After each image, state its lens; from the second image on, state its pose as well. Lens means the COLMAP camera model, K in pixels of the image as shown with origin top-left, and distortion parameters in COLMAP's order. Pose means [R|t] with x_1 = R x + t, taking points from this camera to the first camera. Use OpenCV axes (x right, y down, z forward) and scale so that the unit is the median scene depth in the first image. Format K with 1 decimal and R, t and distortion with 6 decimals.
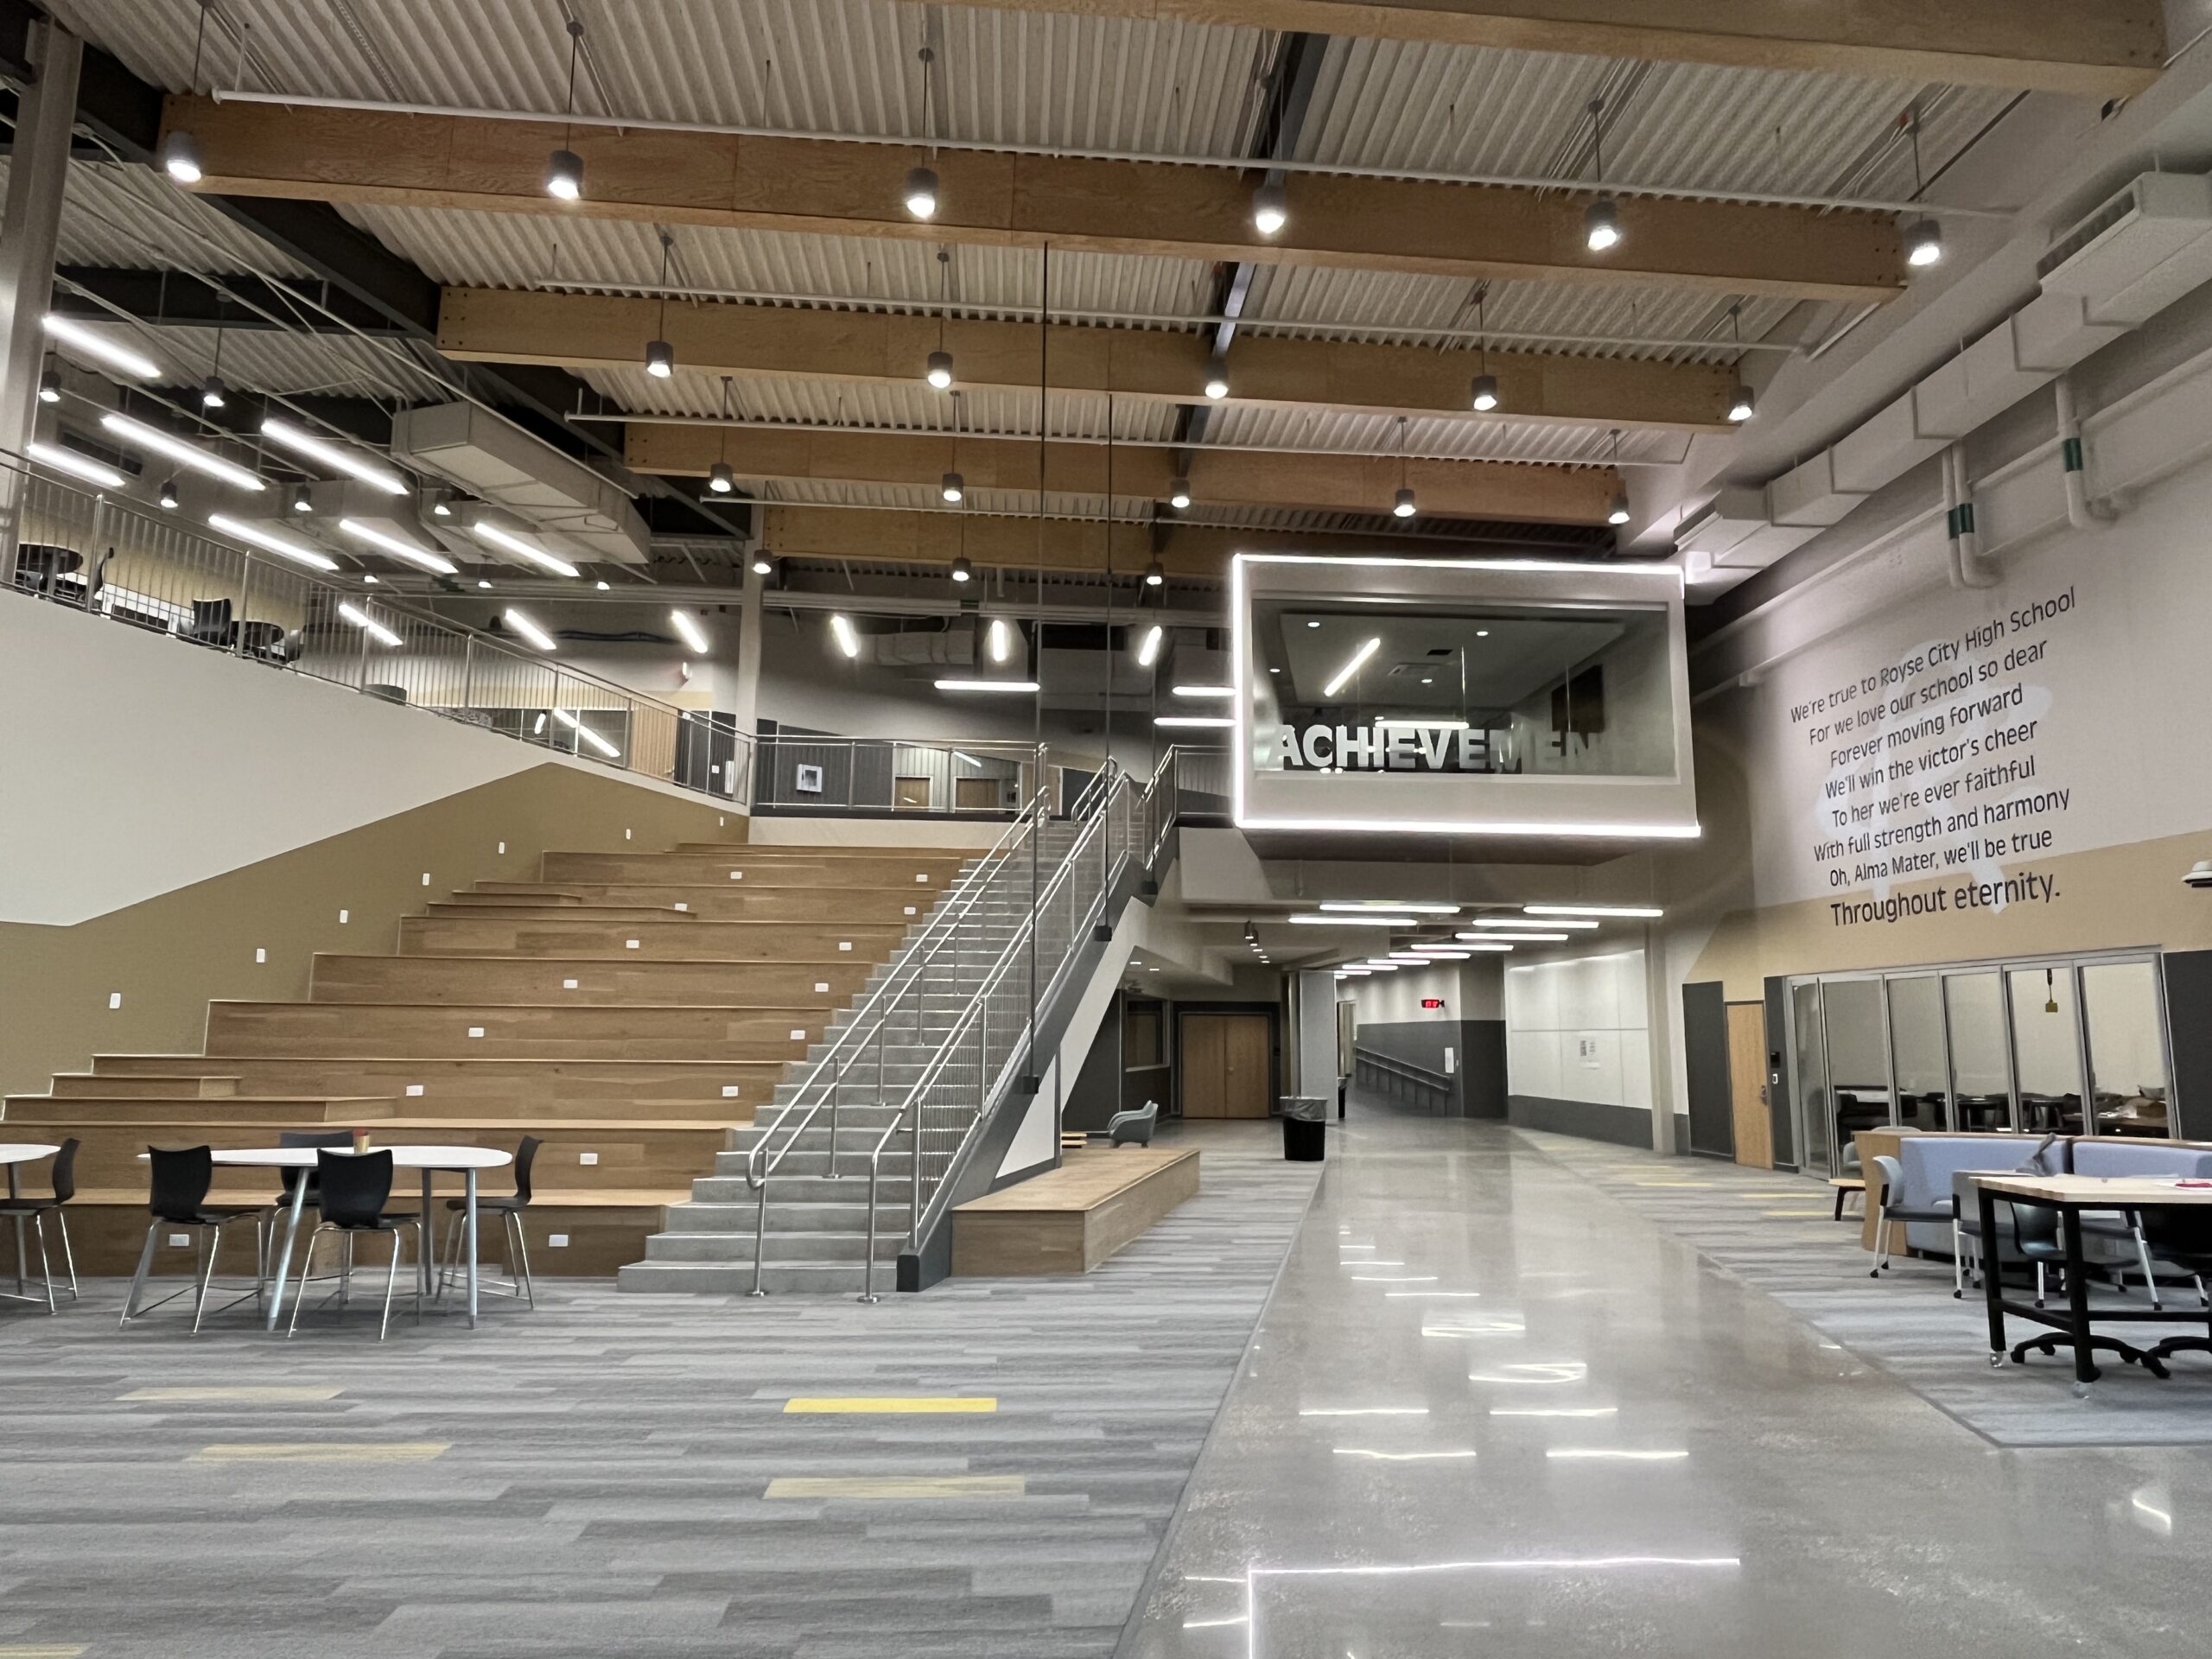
lens RADIAL K [[1384.9, 0, 1107.2], [0, 1384.9, 822.6], [0, 0, 1]] dist [-0.014708, -0.001077]
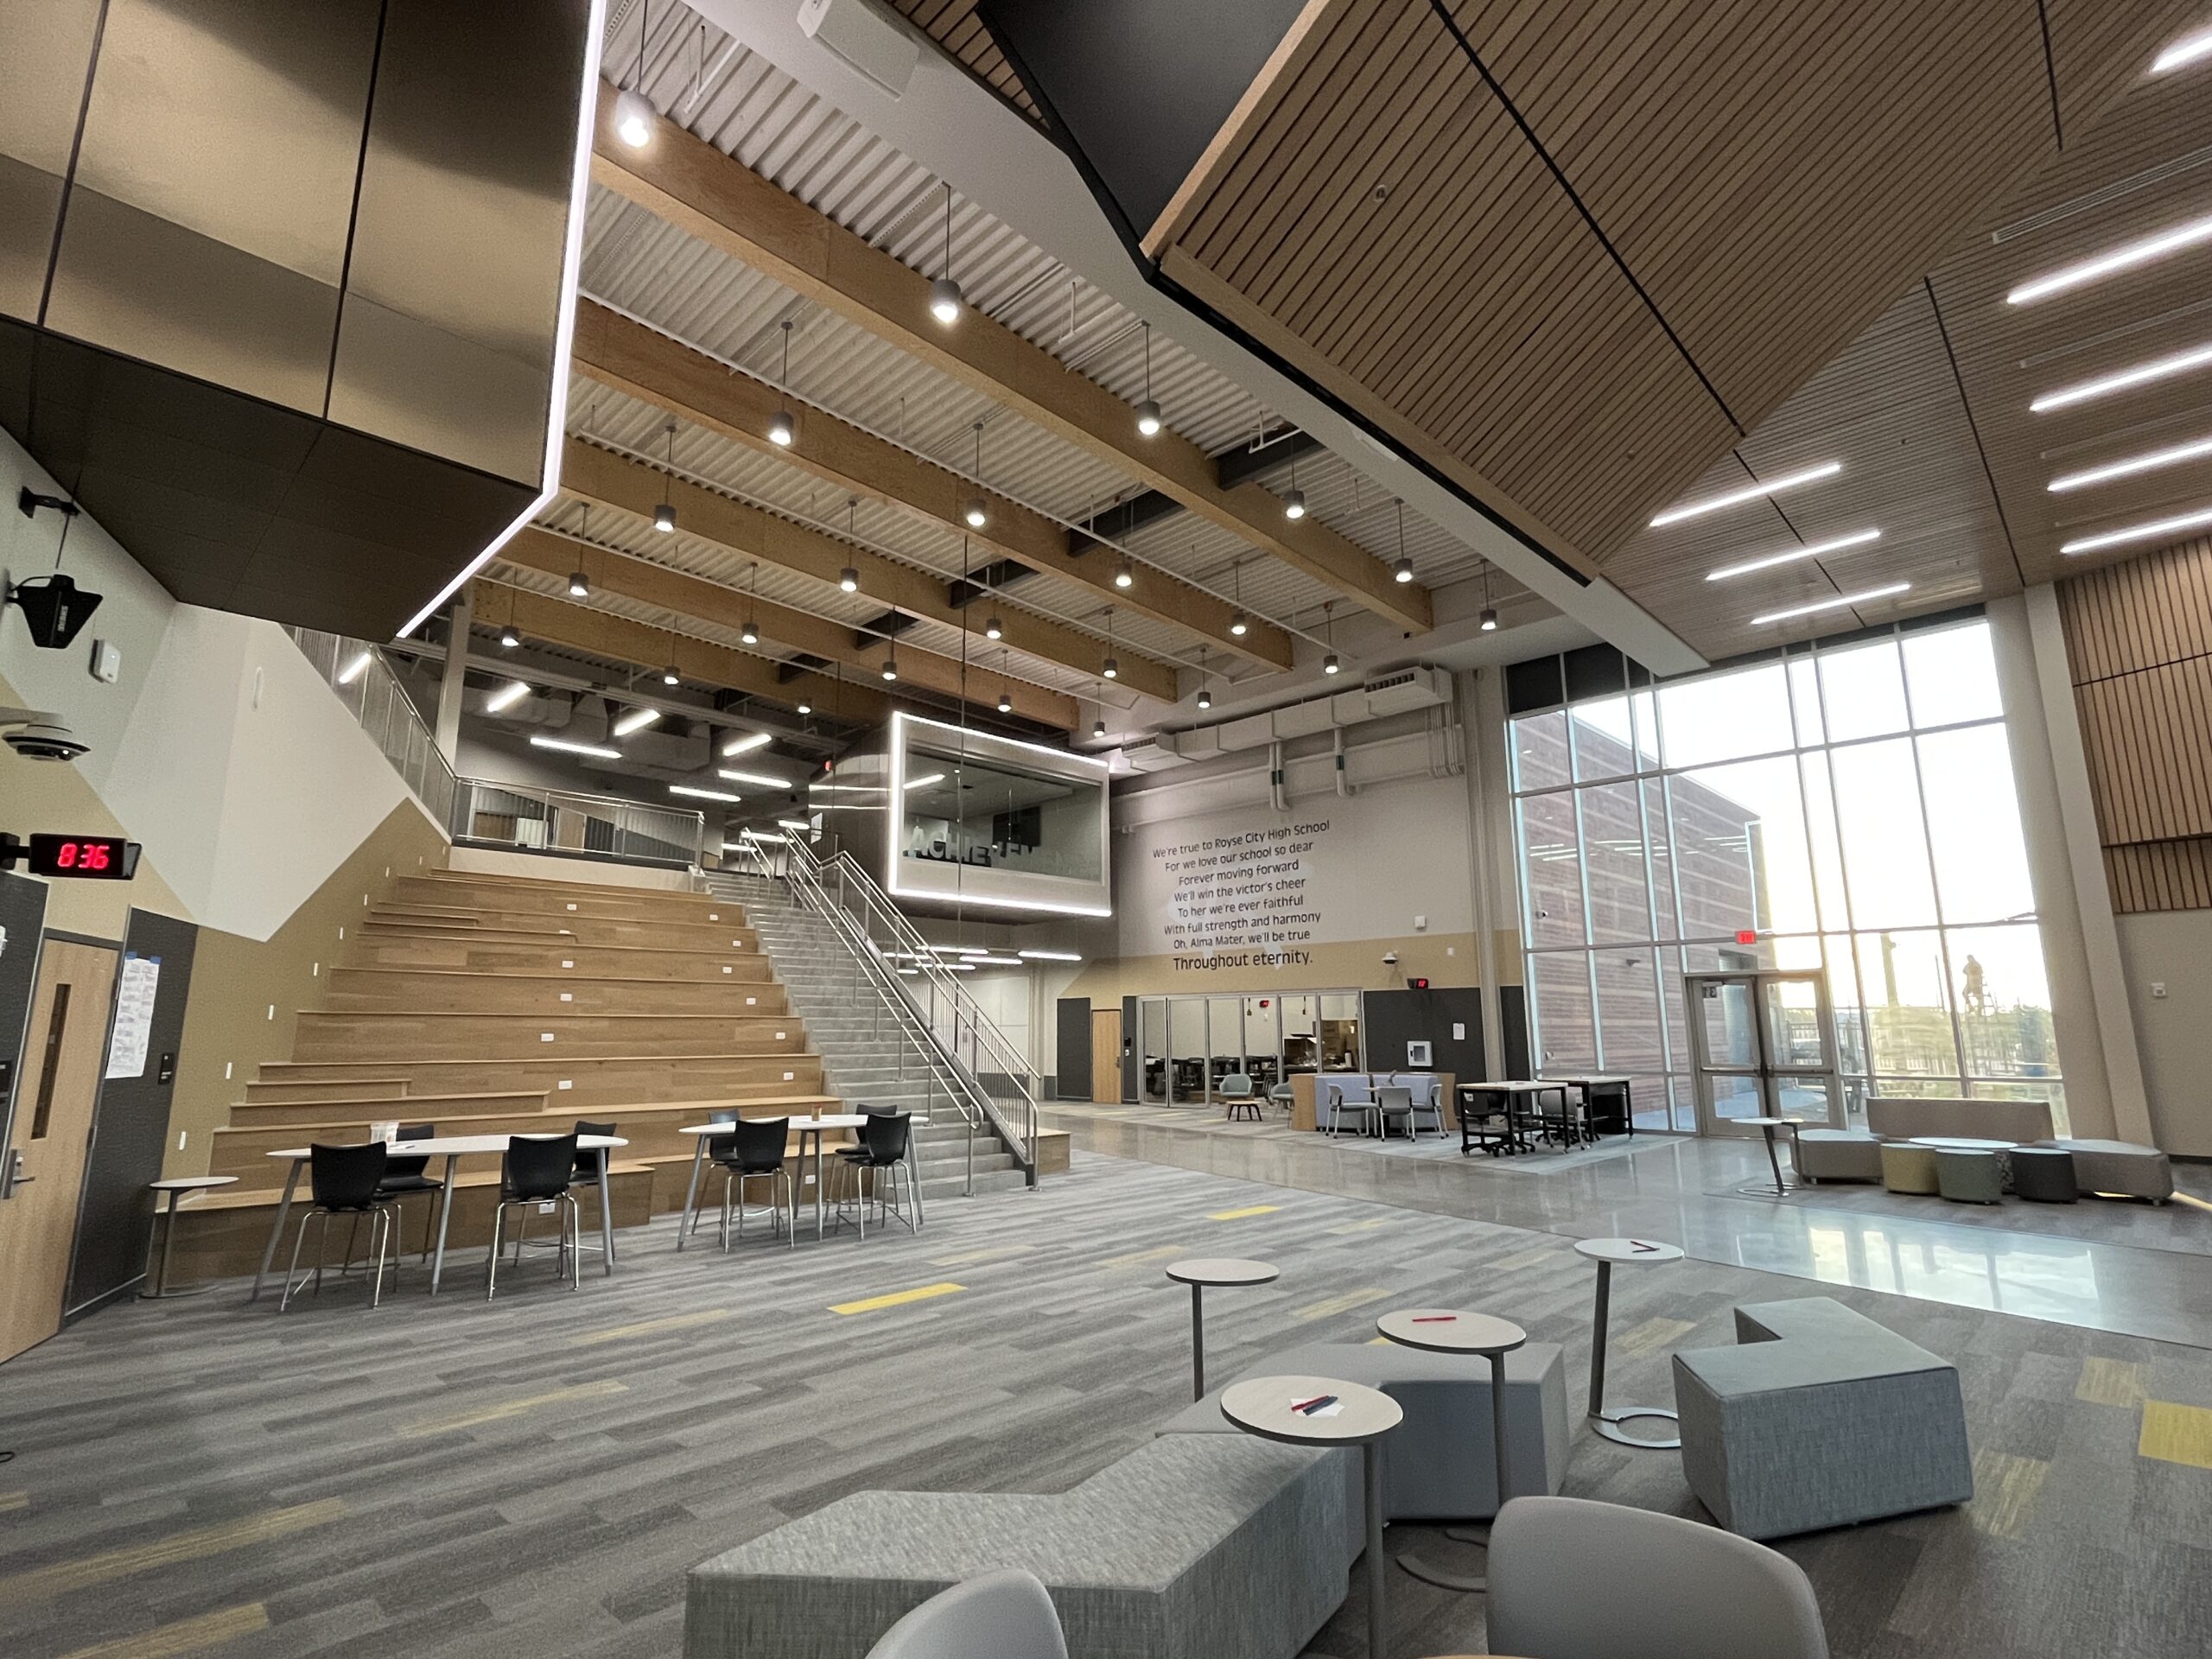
lens RADIAL K [[1081.1, 0, 1100.7], [0, 1081.1, 829.2], [0, 0, 1]] dist [-0.021605, -0.000503]
pose [[0.745340, 0.110240, 0.657507, -0.567329], [-0.091019, 0.993826, -0.063451, -0.013460], [-0.660443, -0.012553, 0.750772, -0.036815]]
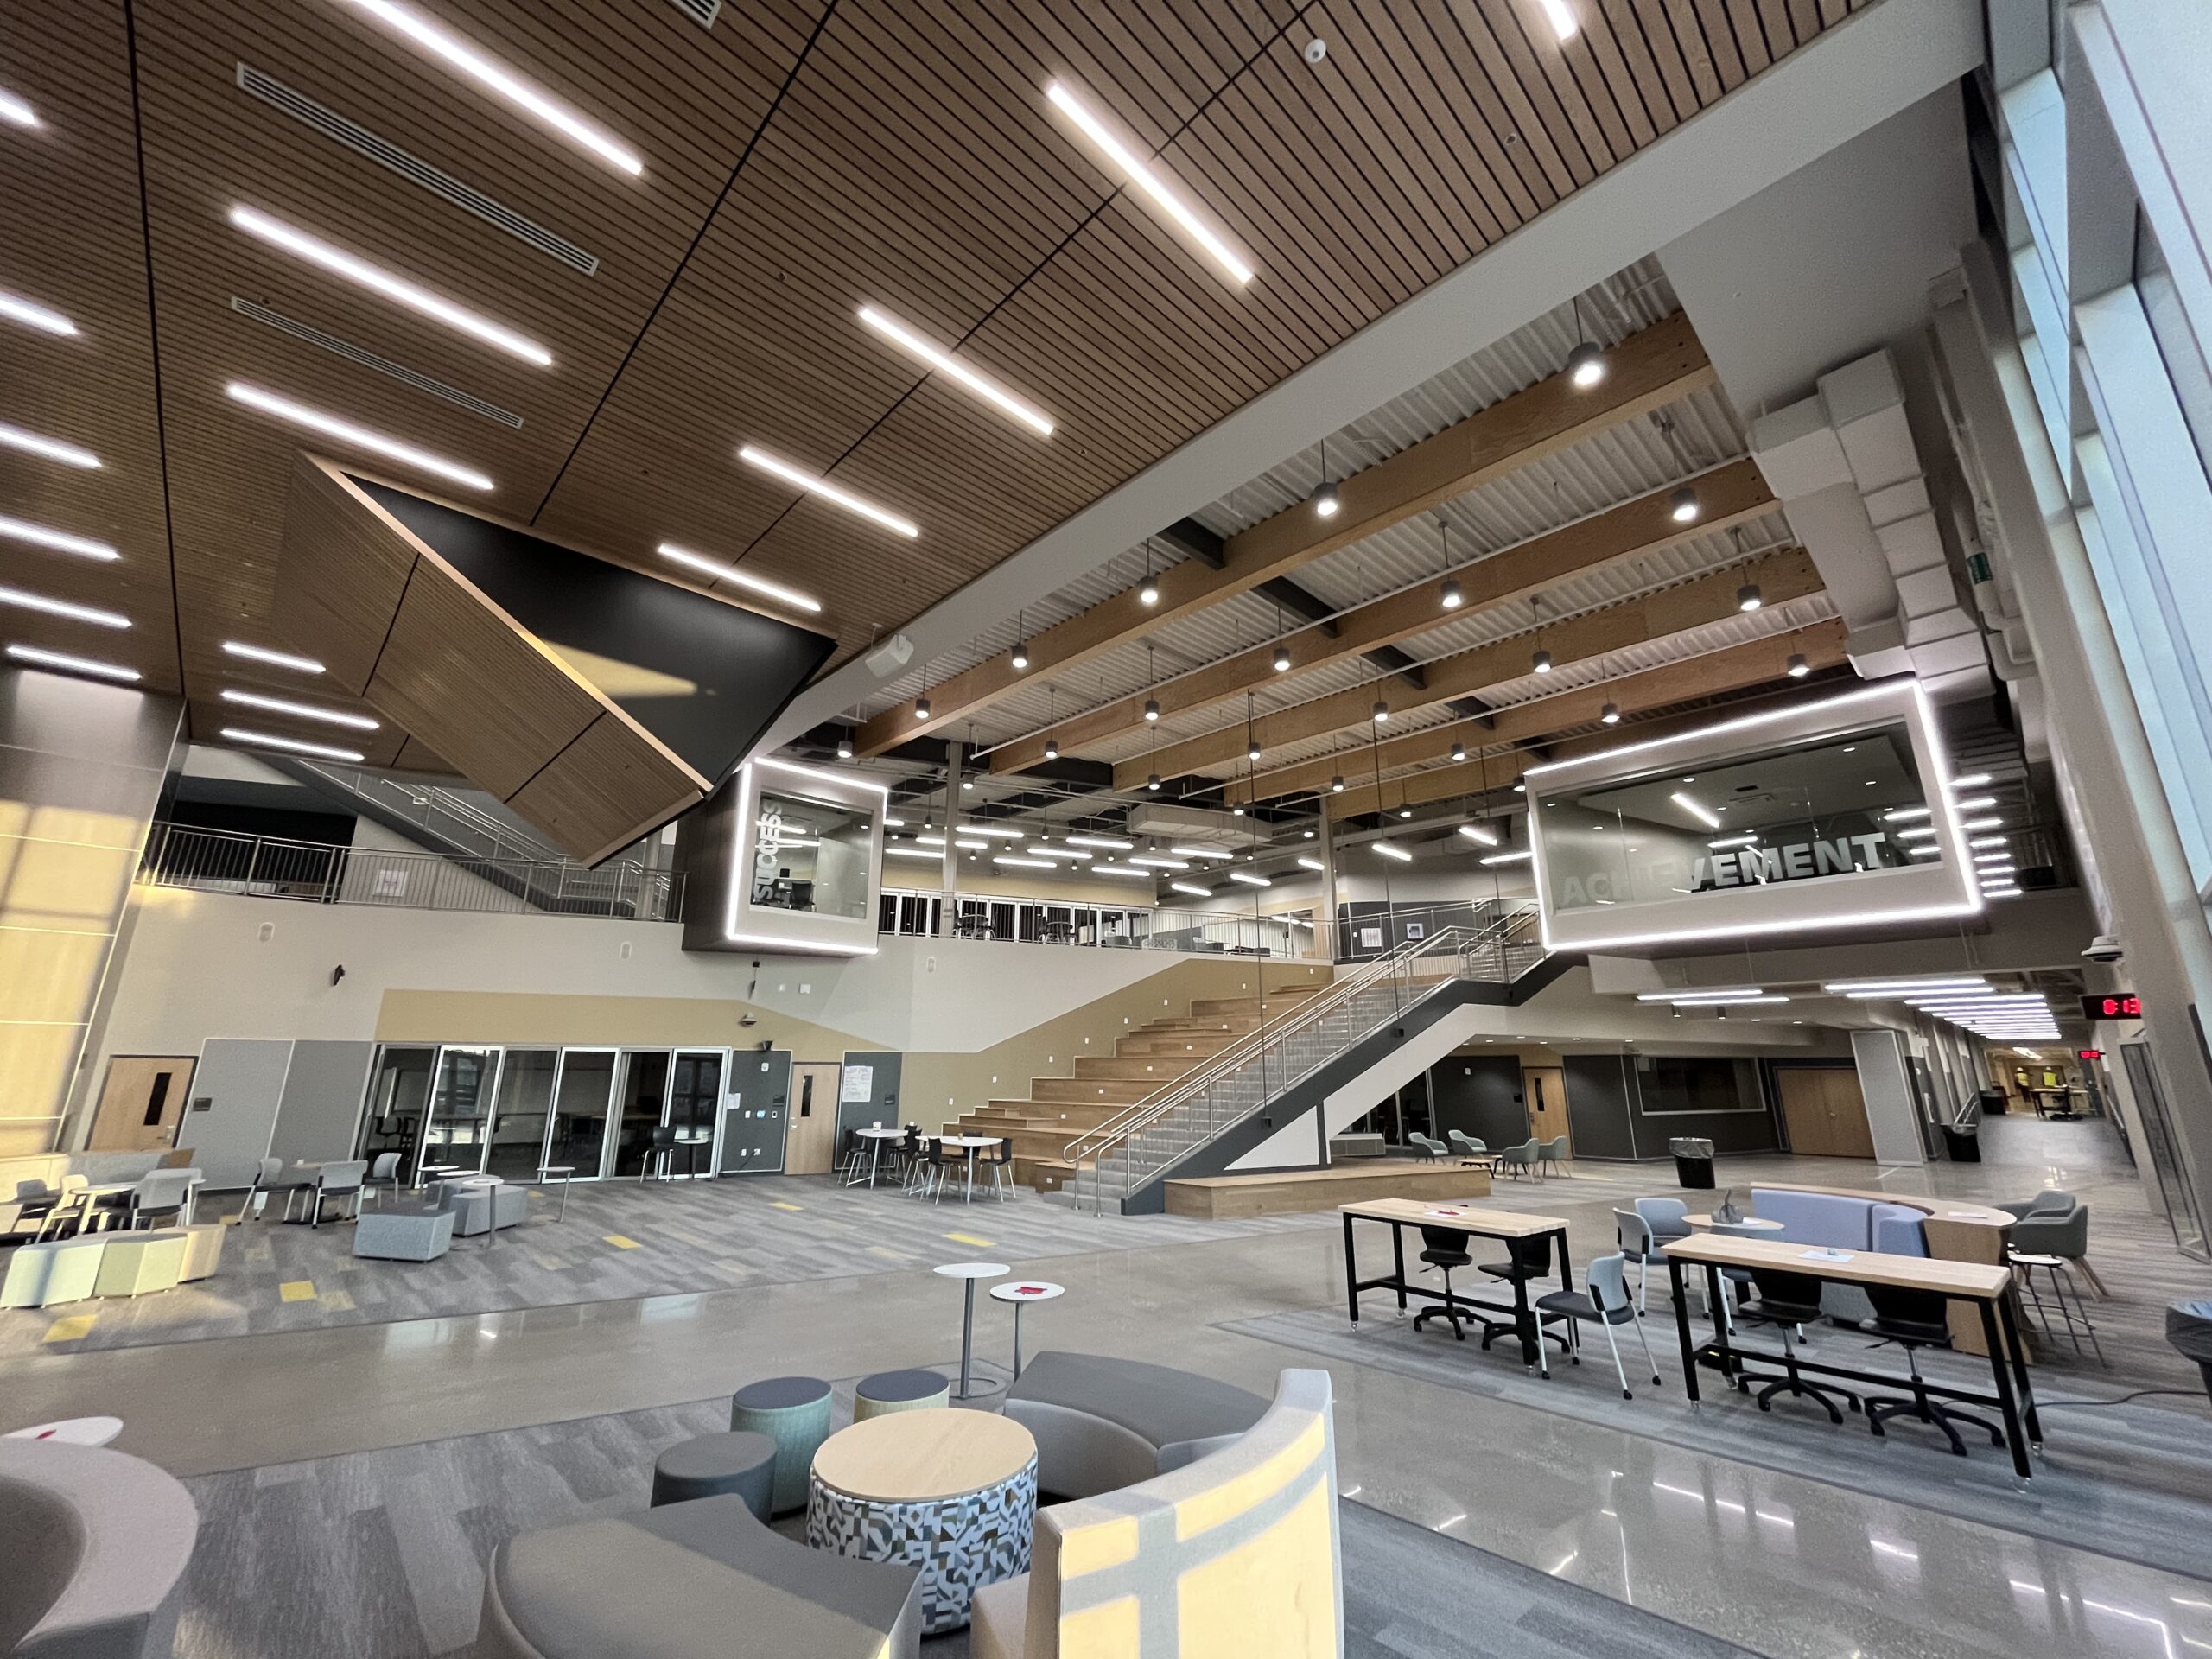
lens RADIAL K [[895.8, 0, 1107.4], [0, 895.8, 833.9], [0, 0, 1]] dist [-0.000714, 0.000119]
pose [[0.641349, -0.203594, -0.739743, 0.592613], [0.118830, 0.978875, -0.166384, -0.016792], [0.757991, 0.018807, 0.651994, -0.010052]]
